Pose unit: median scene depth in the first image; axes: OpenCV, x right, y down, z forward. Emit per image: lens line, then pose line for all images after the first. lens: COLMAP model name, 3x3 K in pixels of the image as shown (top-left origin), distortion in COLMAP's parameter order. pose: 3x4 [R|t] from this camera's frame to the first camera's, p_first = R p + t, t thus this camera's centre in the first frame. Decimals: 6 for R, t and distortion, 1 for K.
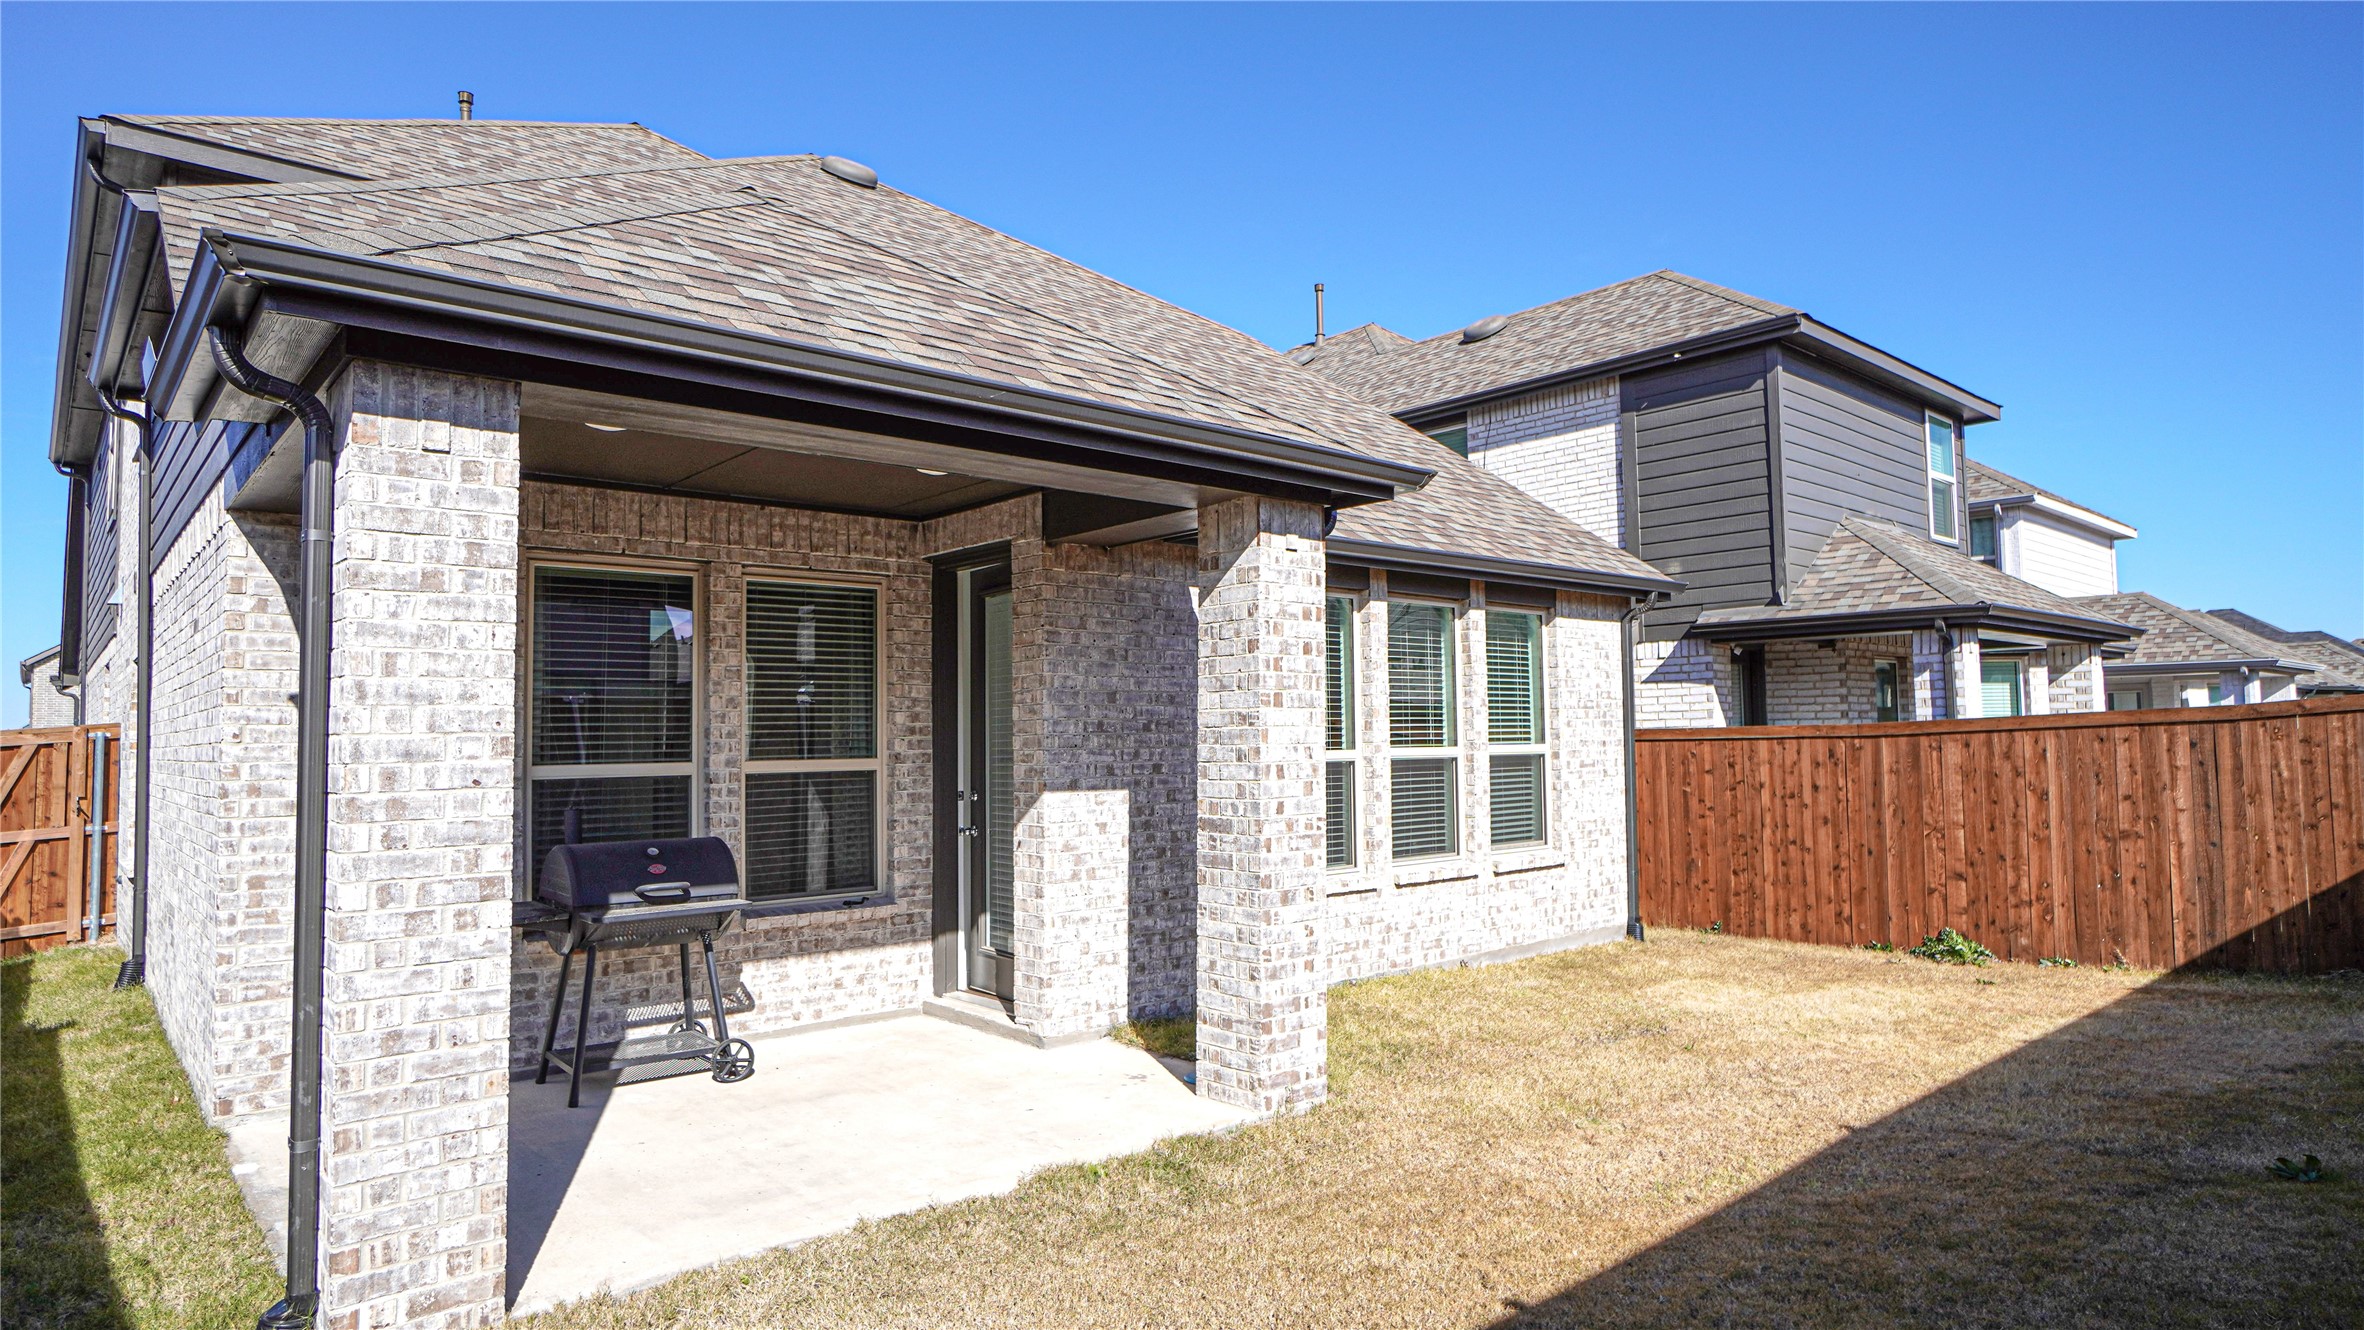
lens RADIAL K [[1316.6, 0, 1183.0], [0, 1316.6, 729.4], [0, 0, 1]] dist [-0.016948, 0.001467]
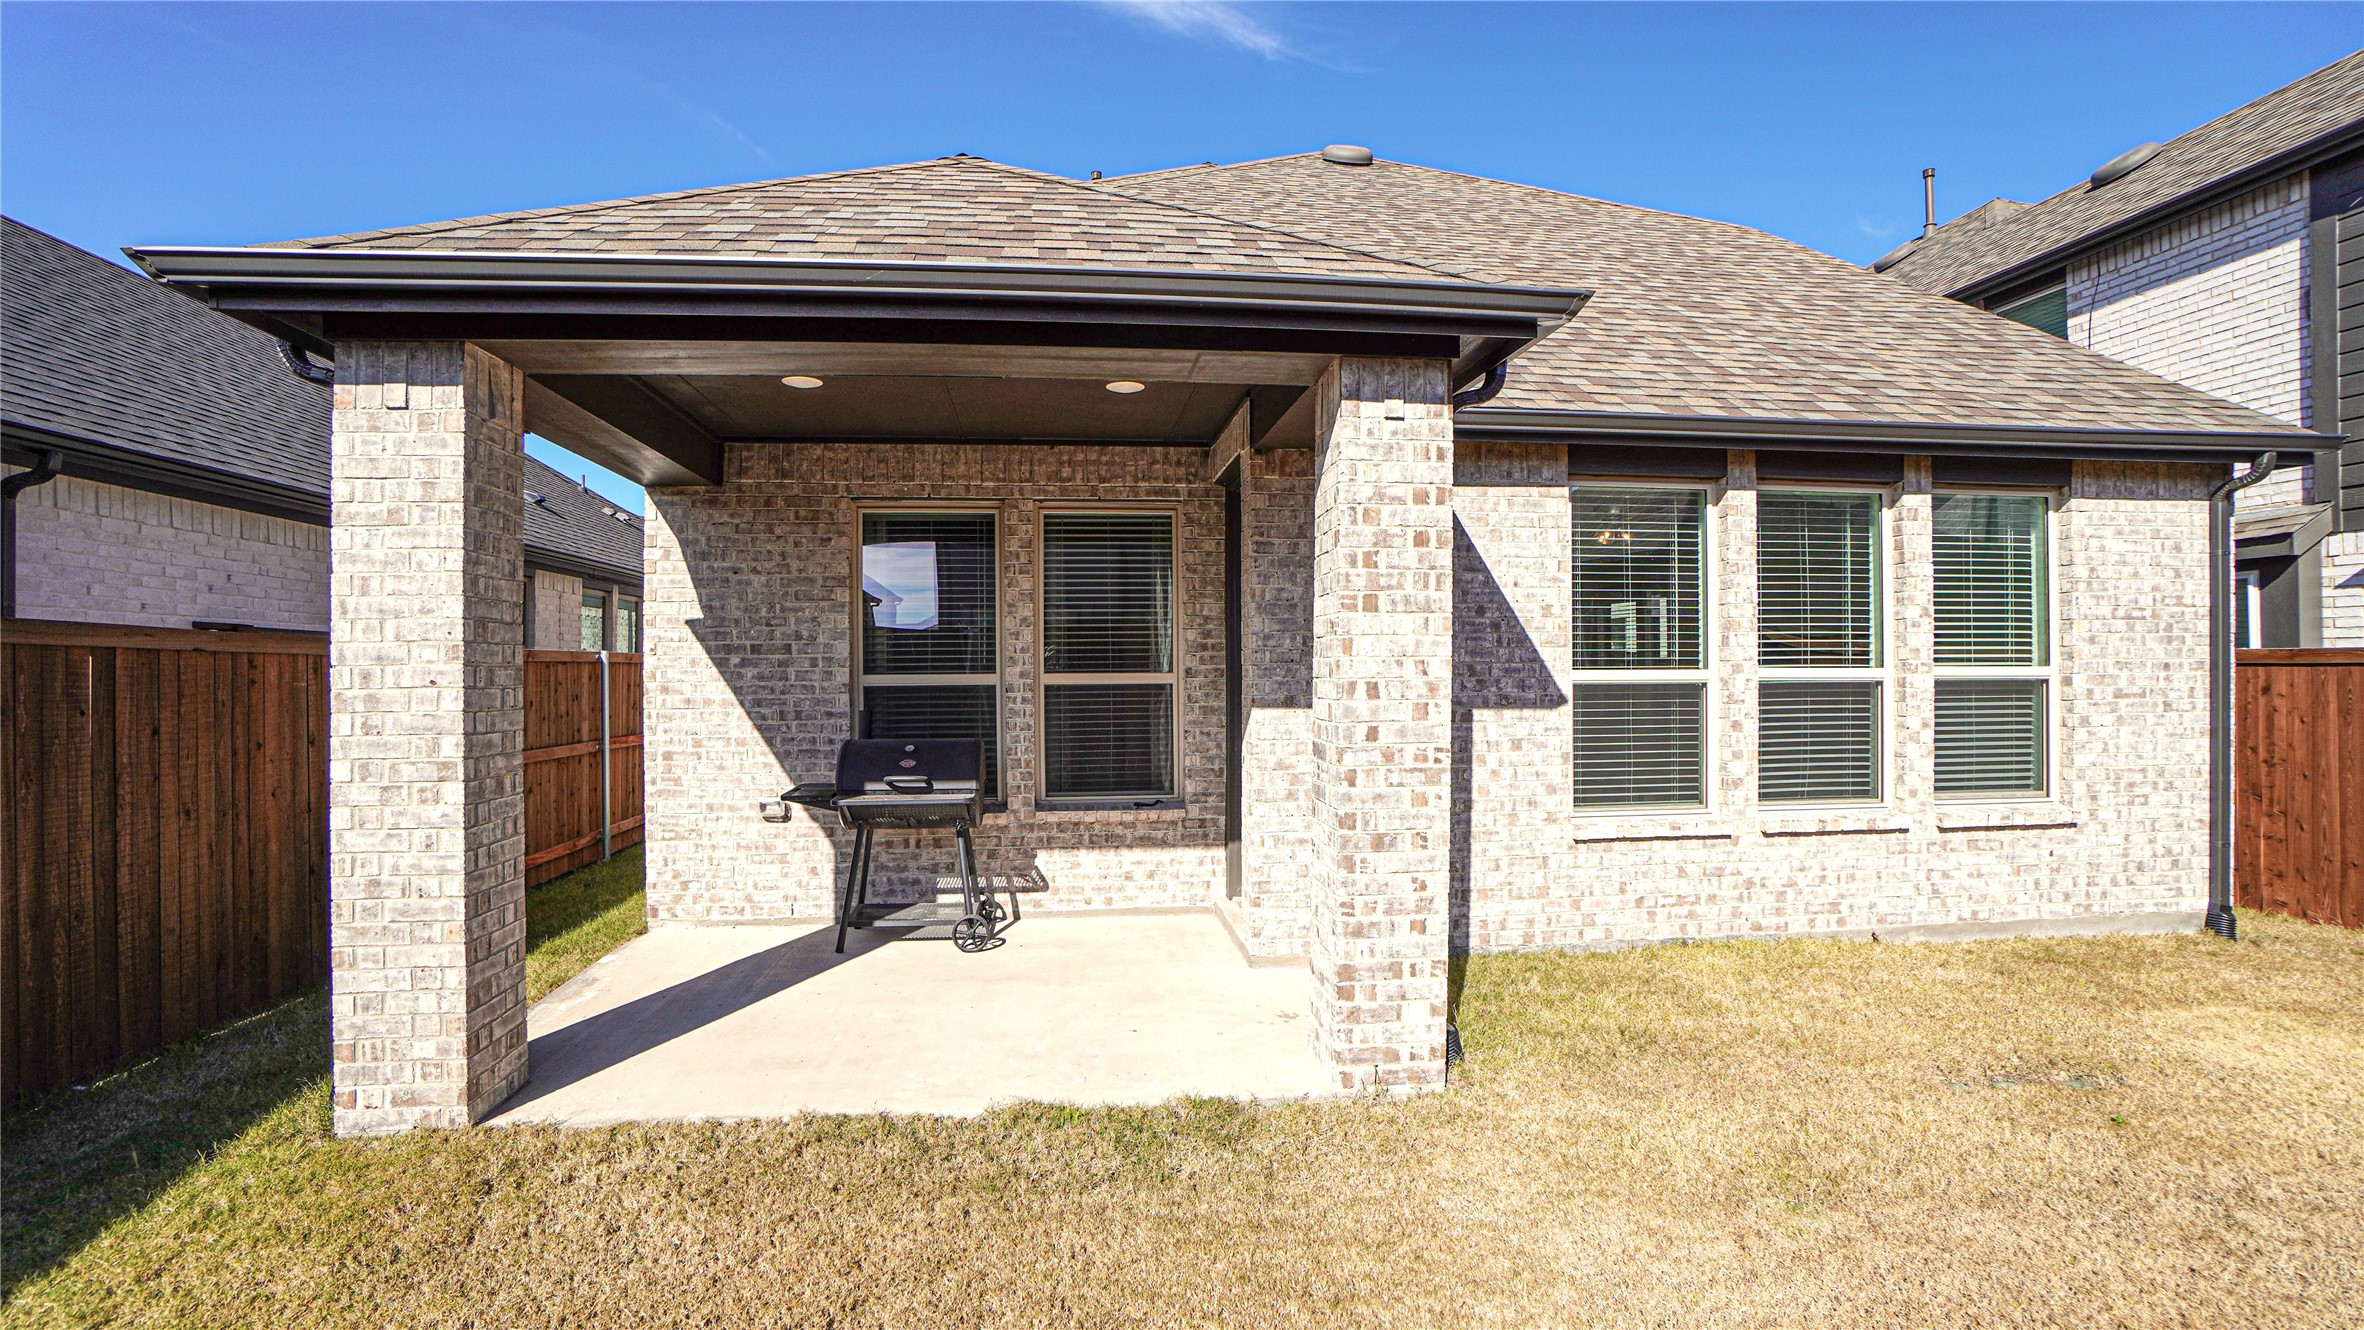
lens RADIAL K [[1060.7, 0, 1175.4], [0, 1060.7, 705.7], [0, 0, 1]] dist [-0.064471, 0.022993]
pose [[0.820122, 0.027442, -0.571531, 0.309795], [-0.000249, 0.998866, 0.047603, 0.009058], [0.572189, -0.038898, 0.819199, 0.338917]]
